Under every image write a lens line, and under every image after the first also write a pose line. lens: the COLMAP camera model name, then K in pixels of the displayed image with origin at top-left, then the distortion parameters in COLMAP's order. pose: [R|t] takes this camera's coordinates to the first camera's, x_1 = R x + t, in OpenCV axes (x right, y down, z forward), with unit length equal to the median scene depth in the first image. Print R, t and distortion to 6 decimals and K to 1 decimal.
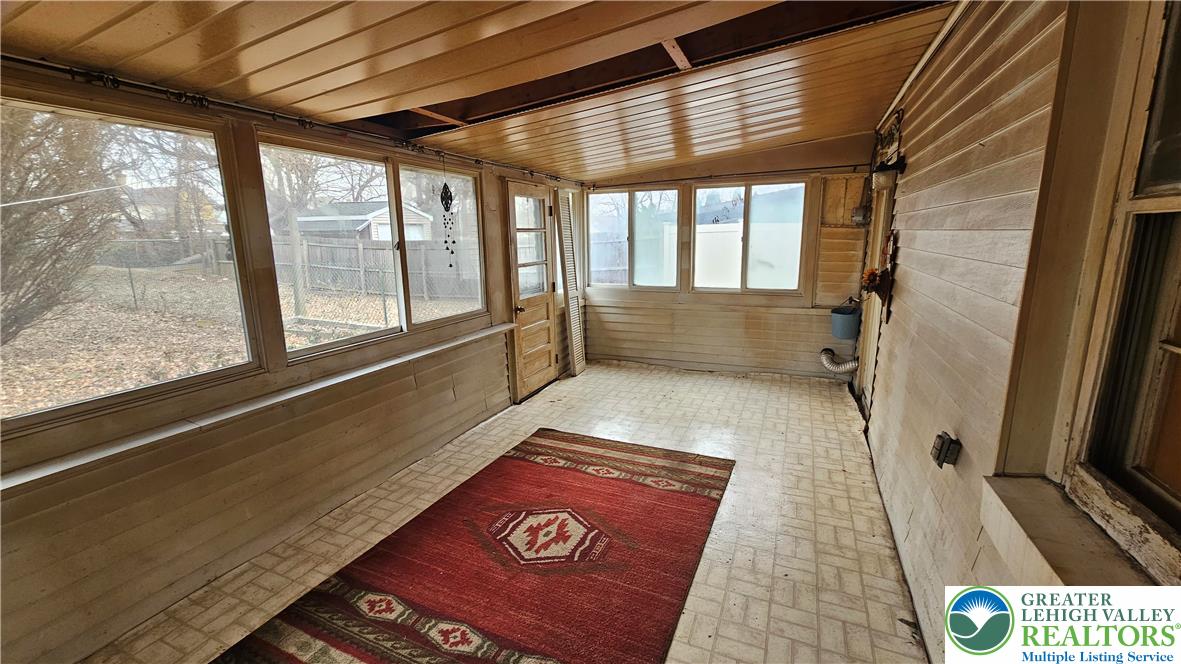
lens RADIAL K [[477.4, 0, 594.1], [0, 477.4, 328.6], [0, 0, 1]] dist [0.000142, -0.000434]
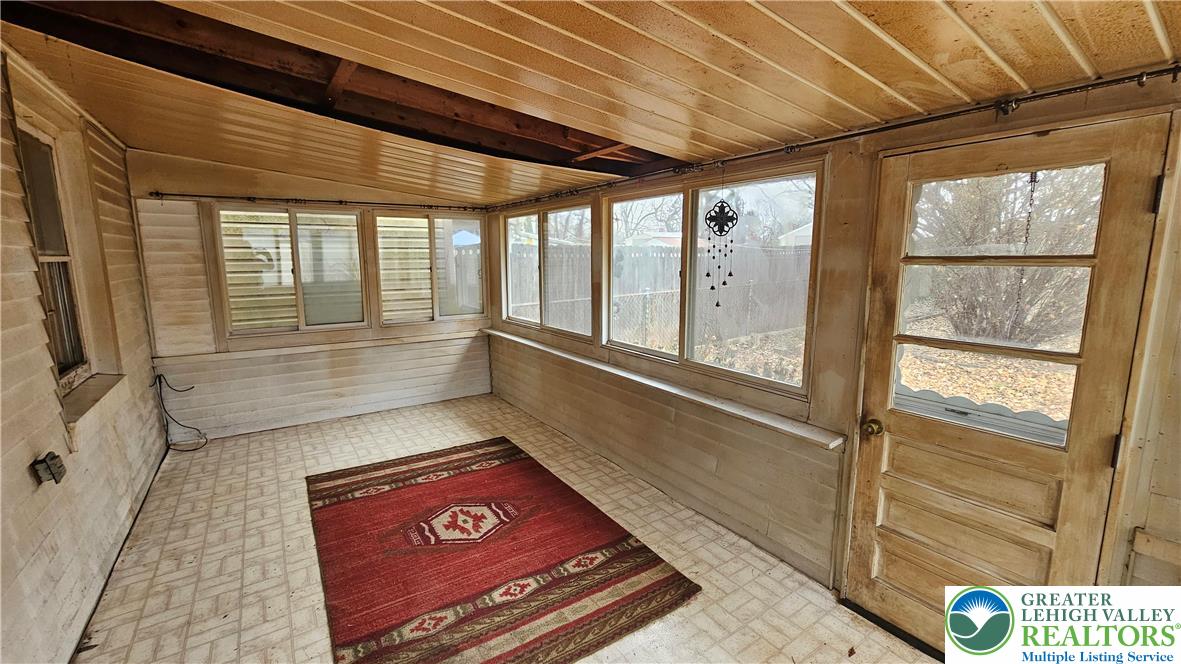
lens RADIAL K [[477.4, 0, 593.1], [0, 477.4, 328.9], [0, 0, 1]] dist [0.000142, -0.000434]
pose [[-0.525313, 0.138897, -0.839497, 0.579261], [-0.159694, 0.952964, 0.257598, -0.326520], [0.835790, 0.269382, -0.478423, 1.507281]]
